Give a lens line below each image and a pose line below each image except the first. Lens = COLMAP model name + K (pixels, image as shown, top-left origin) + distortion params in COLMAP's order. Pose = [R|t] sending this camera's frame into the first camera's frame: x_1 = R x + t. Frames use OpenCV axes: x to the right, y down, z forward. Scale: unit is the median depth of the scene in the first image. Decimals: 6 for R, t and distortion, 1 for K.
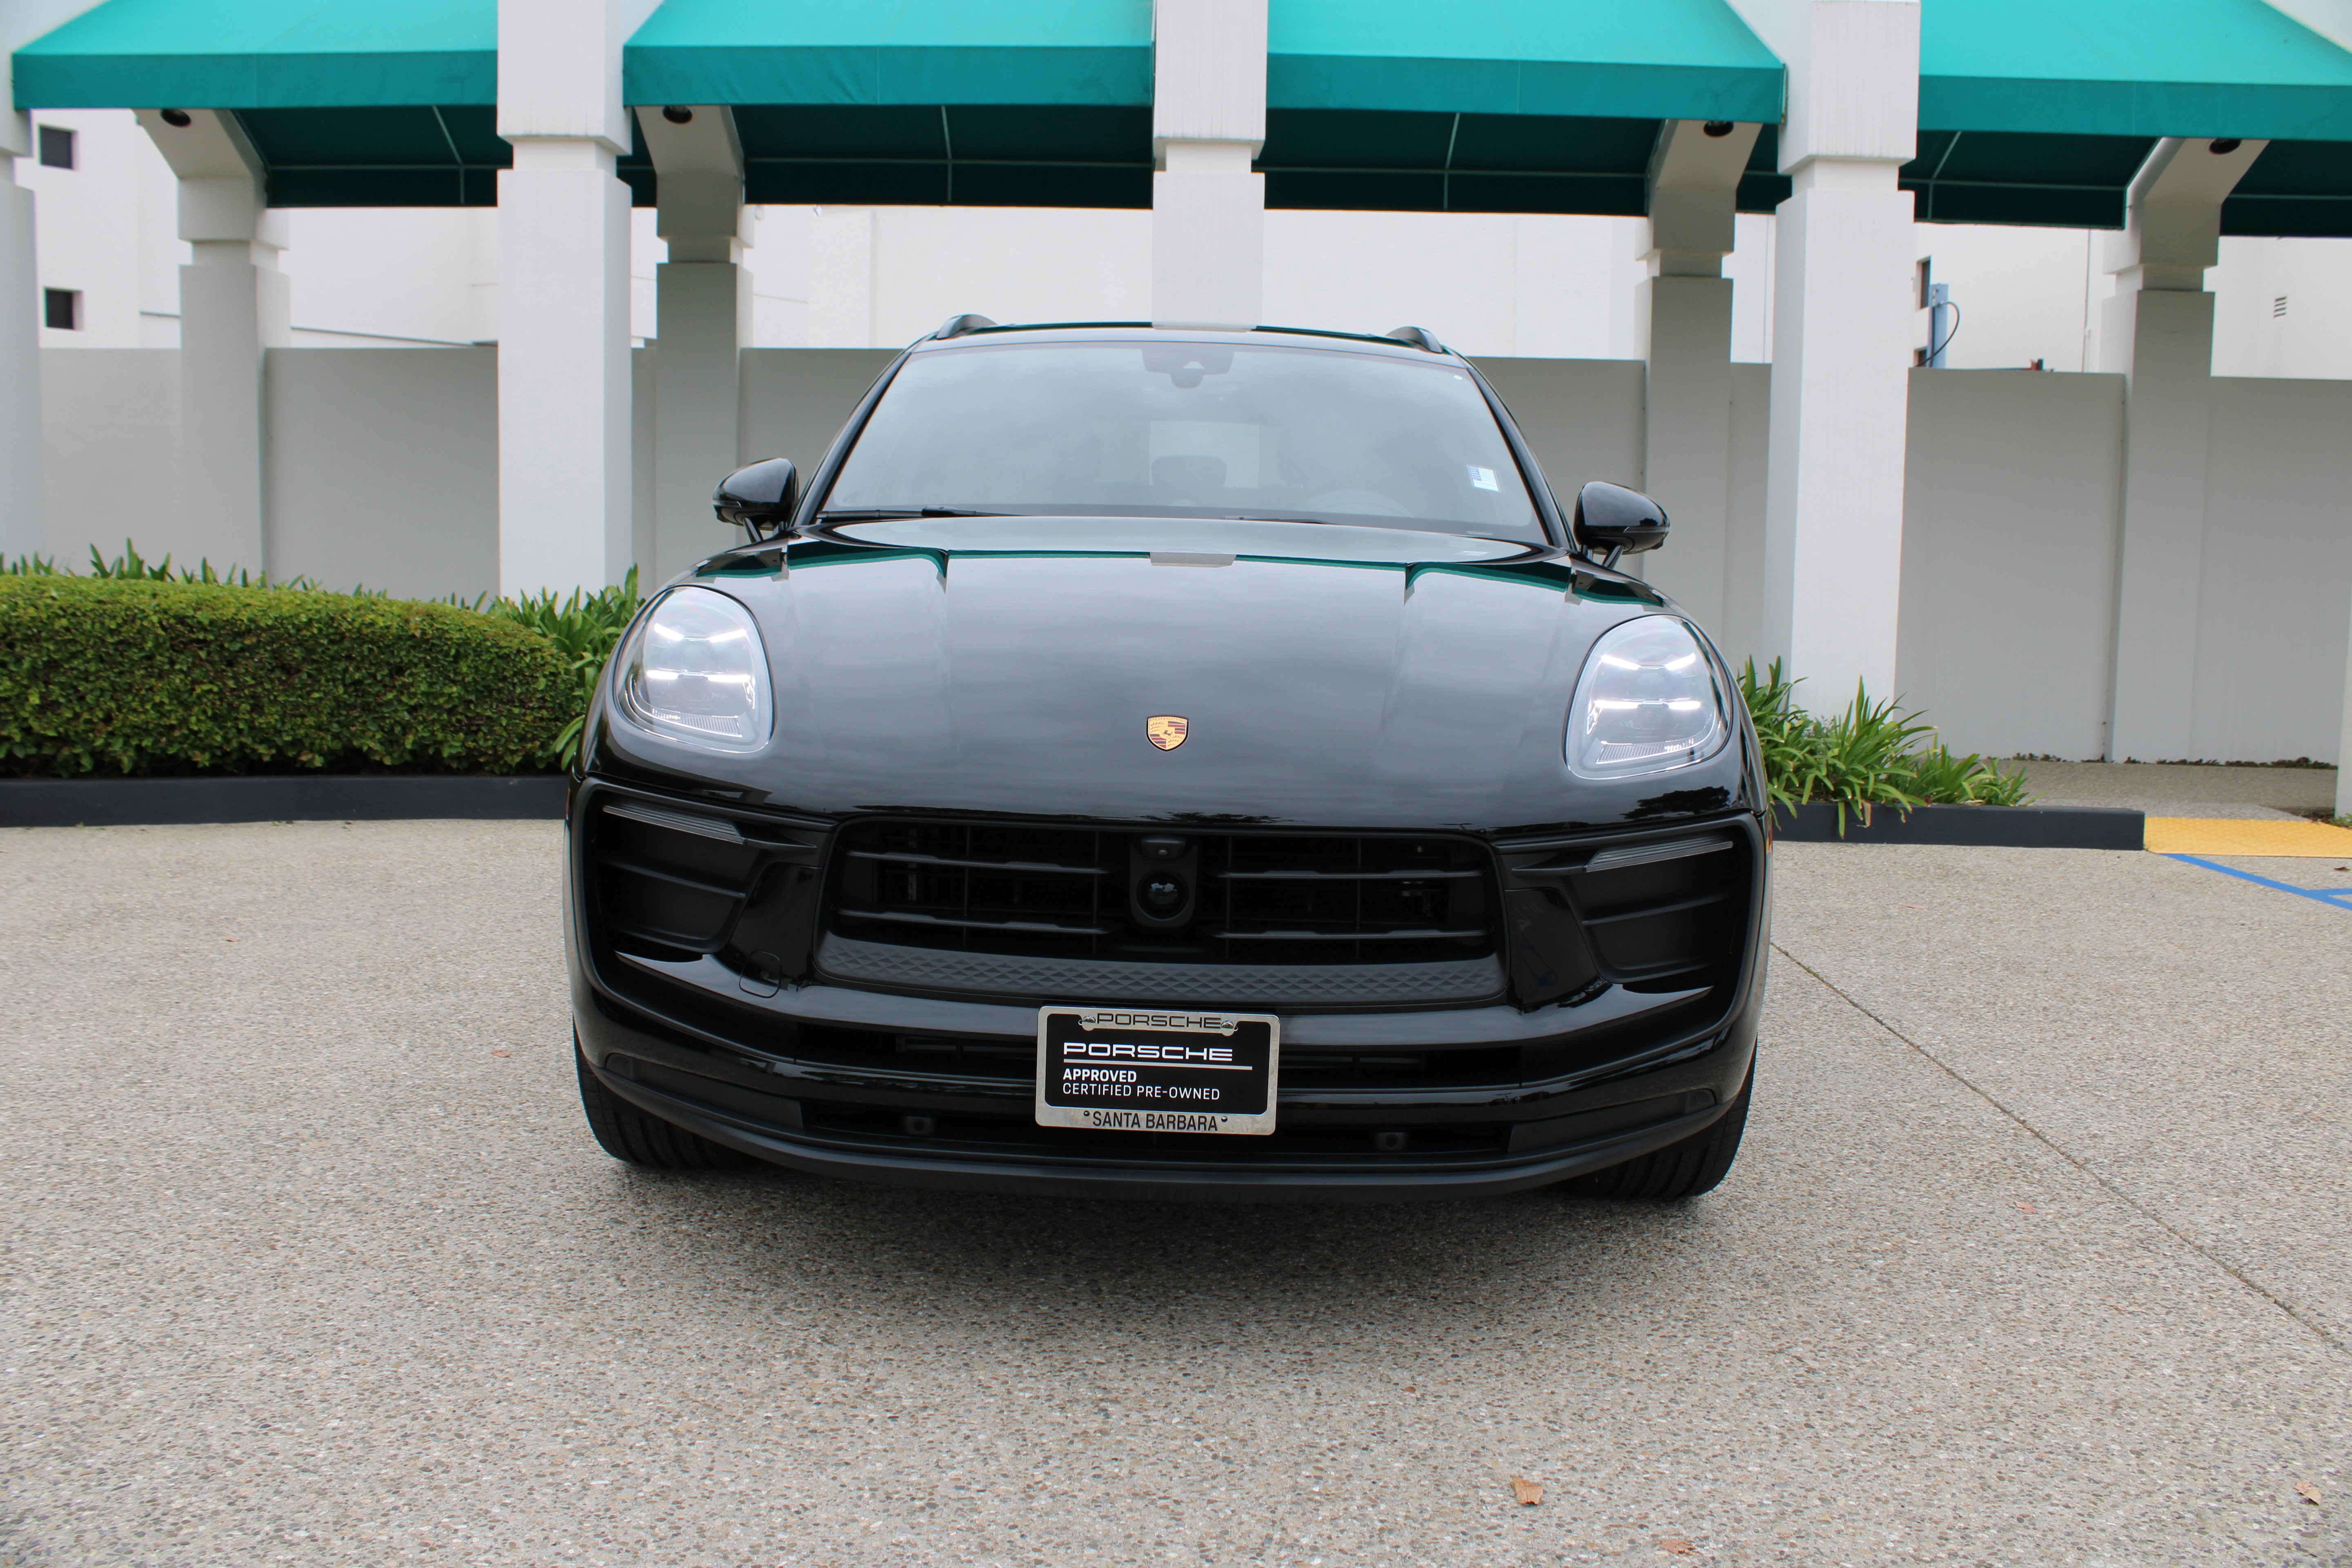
lens RADIAL K [[2047.1, 0, 1176.0], [0, 2047.1, 784.0], [0, 0, 1]] dist [-0.160035, 0.151766]
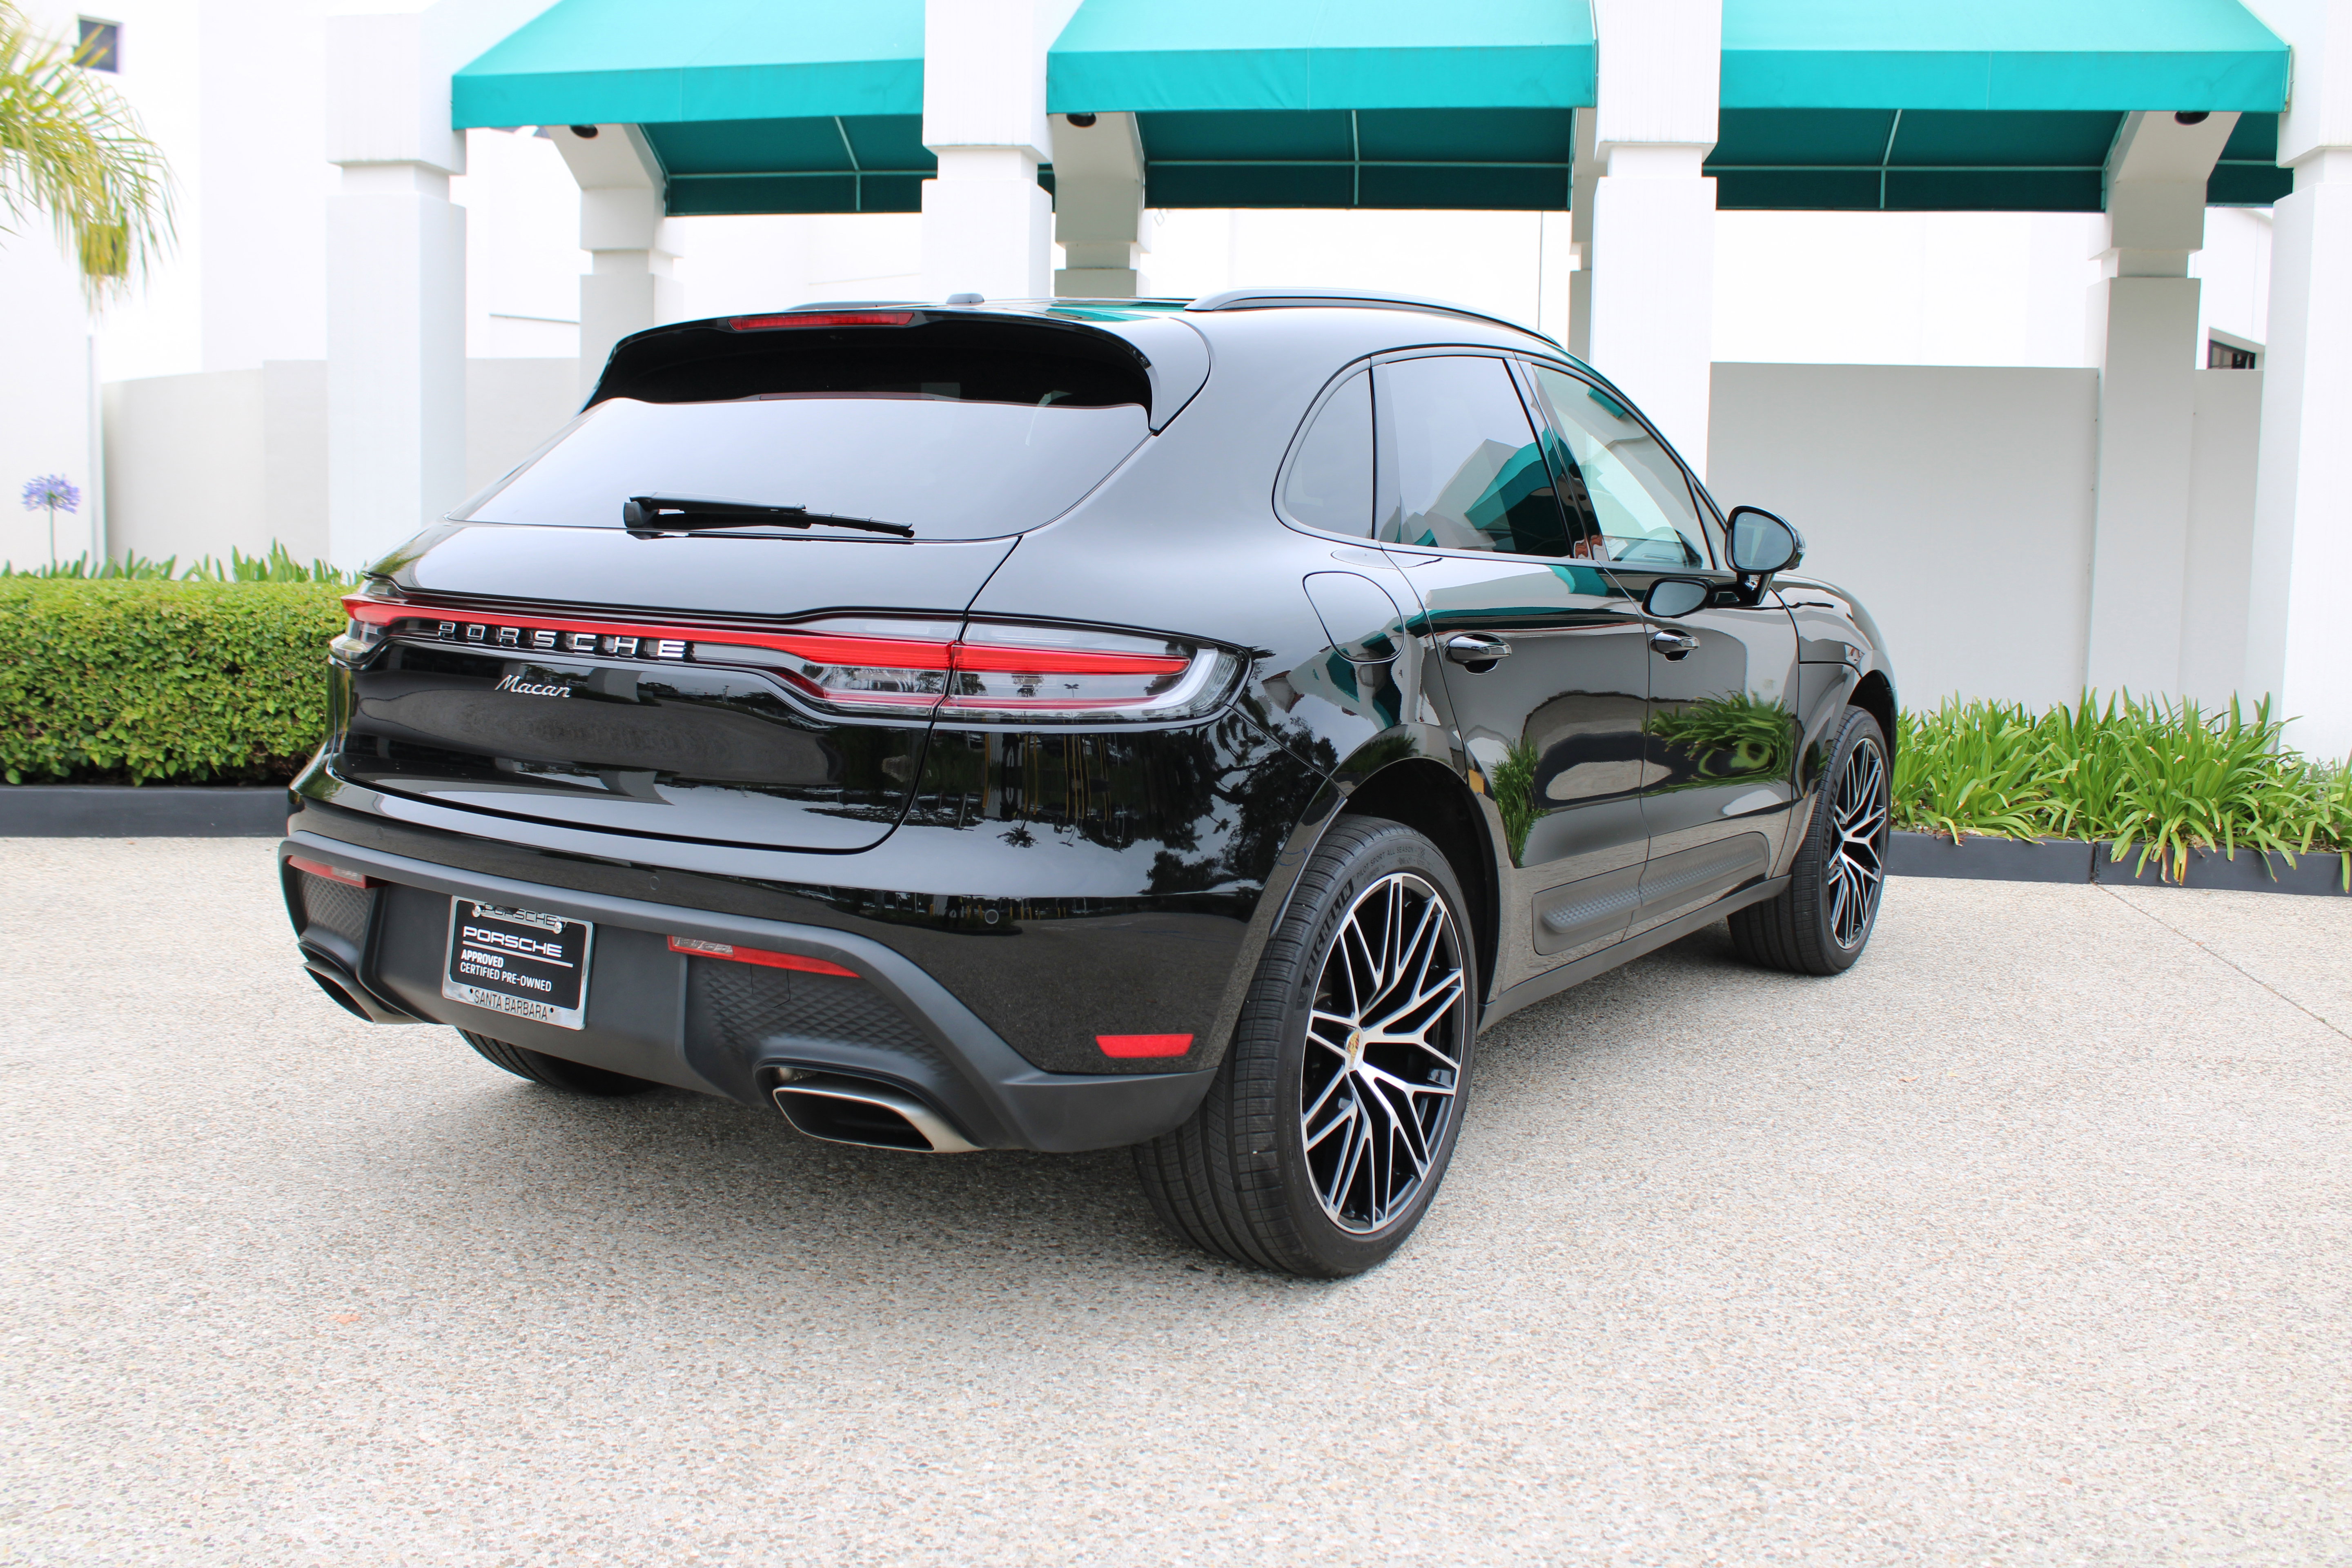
lens RADIAL K [[2144.9, 0, 1176.0], [0, 2144.9, 784.0], [0, 0, 1]] dist [-0.152444, 0.154712]
pose [[0.988652, 0.019383, -0.148970, -0.138415], [-0.020377, 0.999779, -0.005150, -0.016106], [0.148837, 0.008128, 0.988828, -0.041168]]
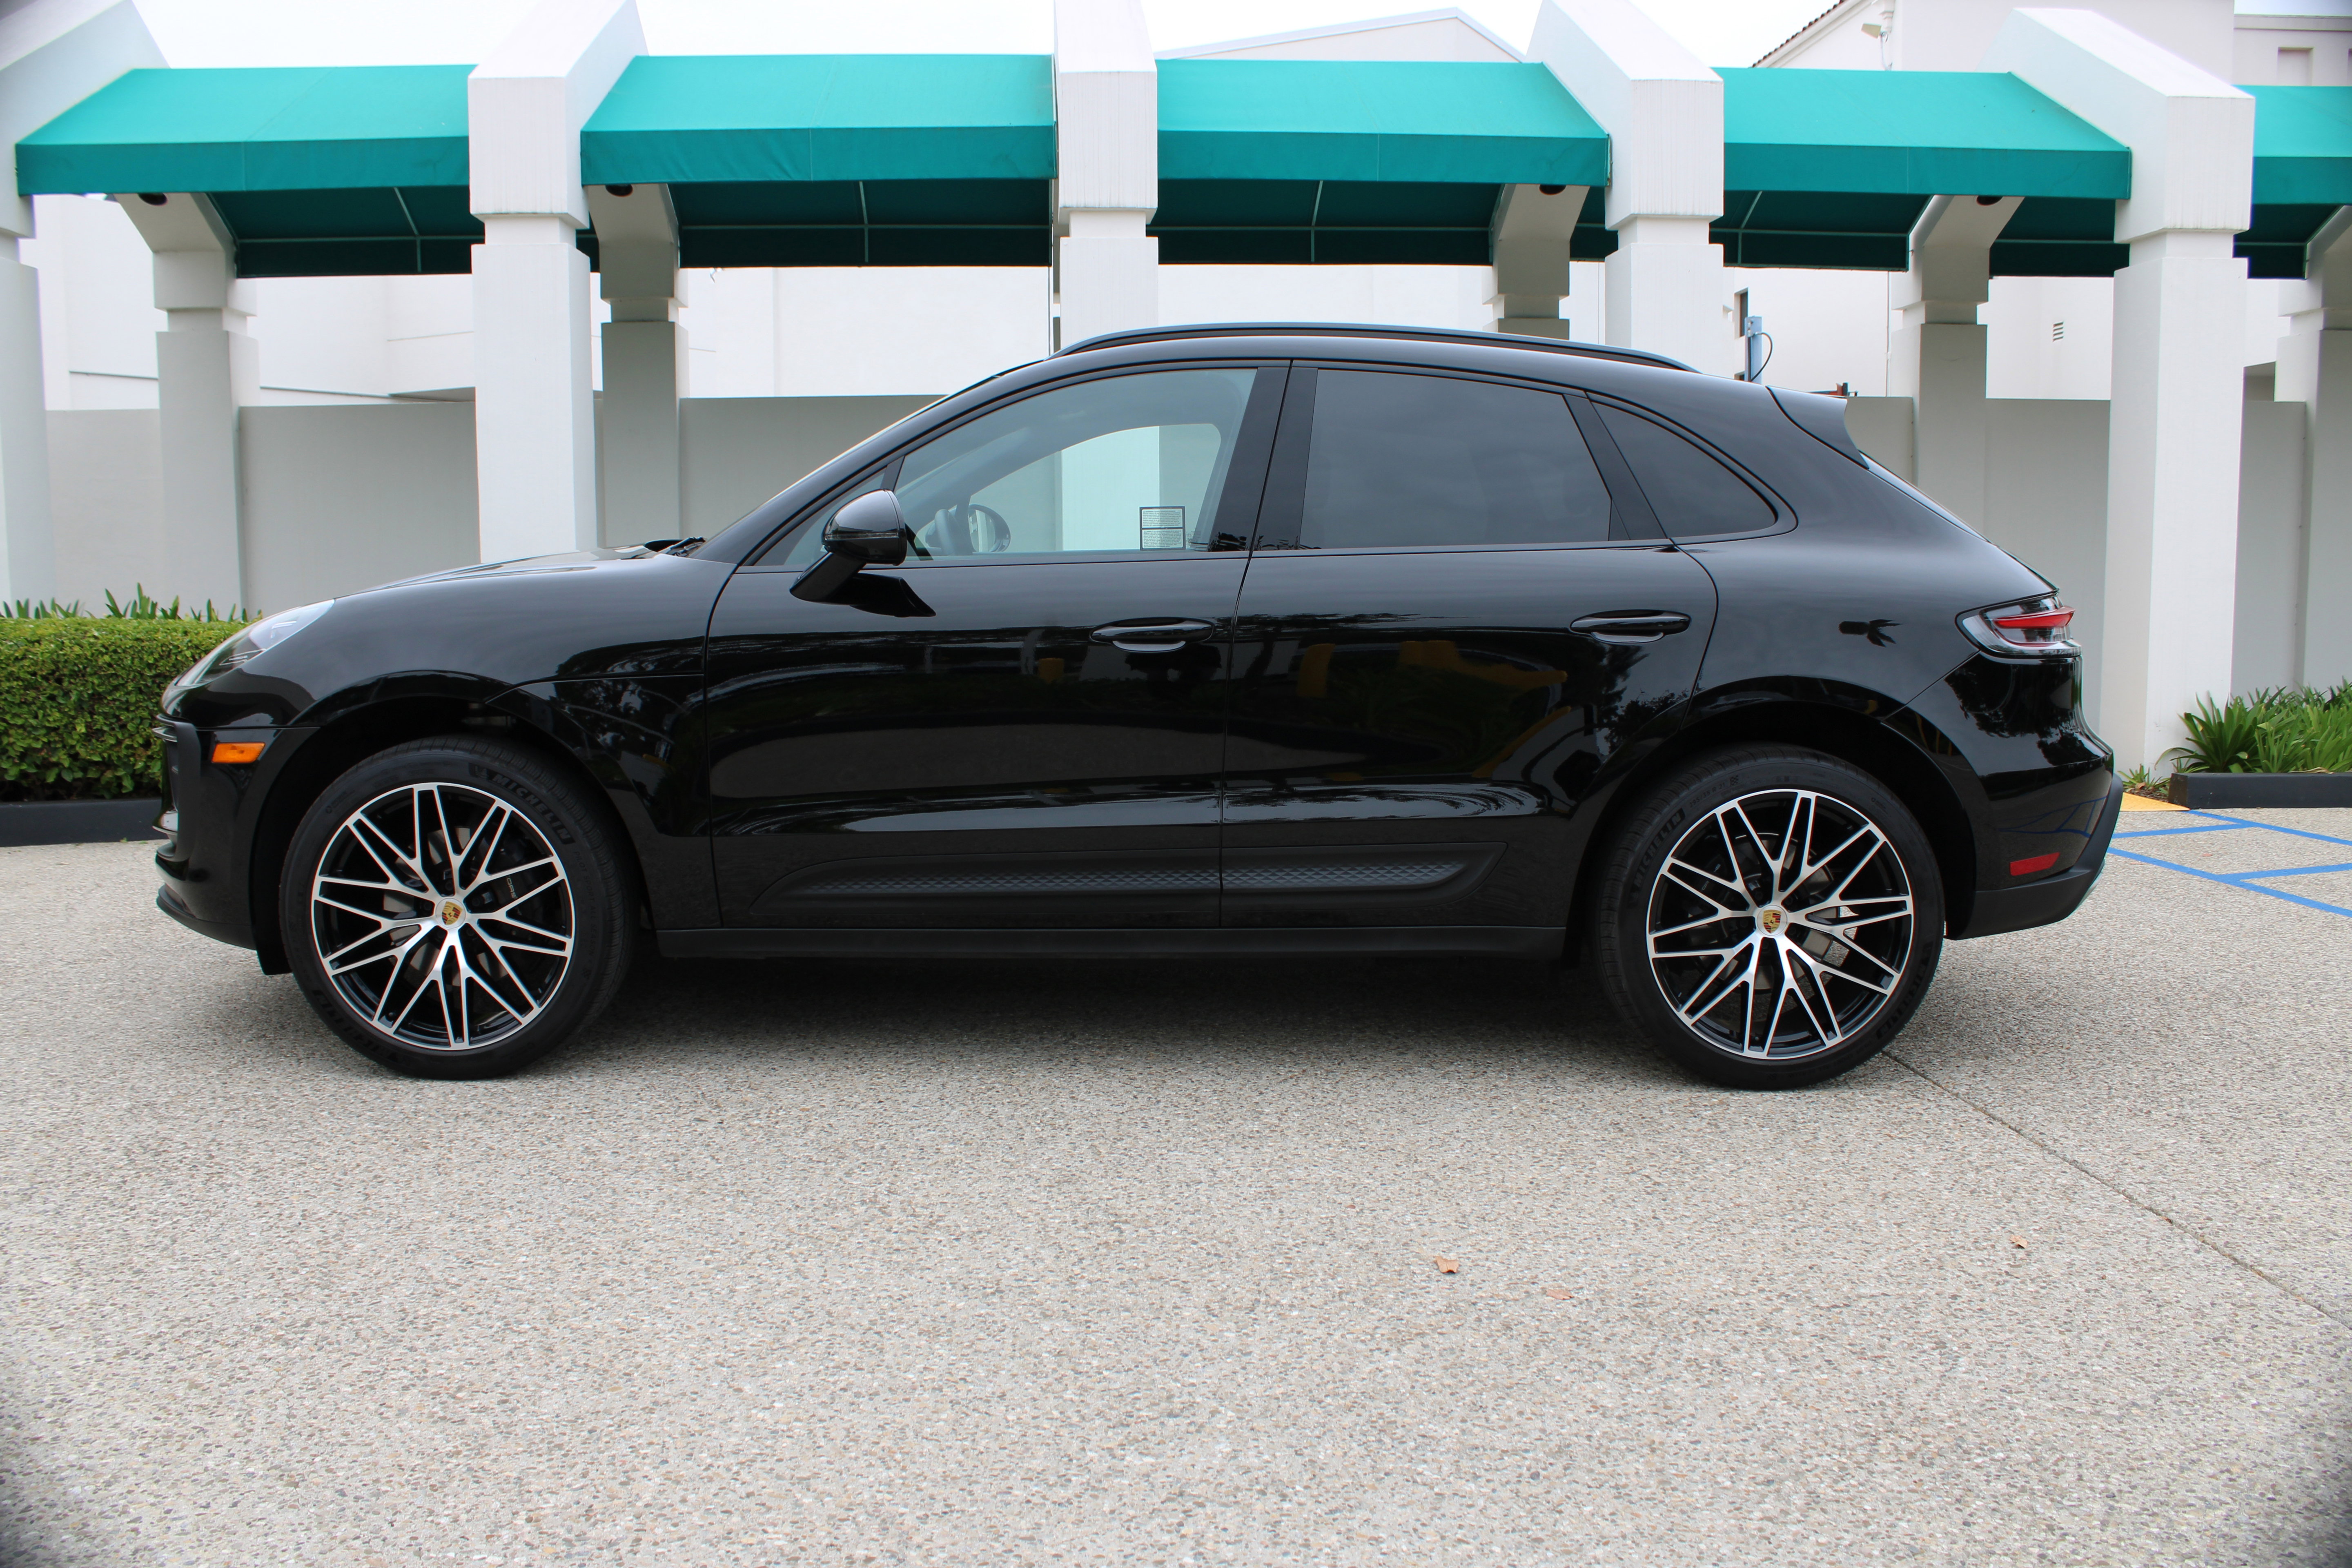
lens RADIAL K [[1946.8, 0, 1174.0], [0, 1946.8, 795.3], [0, 0, 1]] dist [-0.168296, 0.149924]
pose [[0.997734, -0.029782, 0.060336, -0.054642], [0.029821, 0.999555, 0.000248, 0.027682], [-0.060316, 0.001552, 0.998178, -0.196287]]
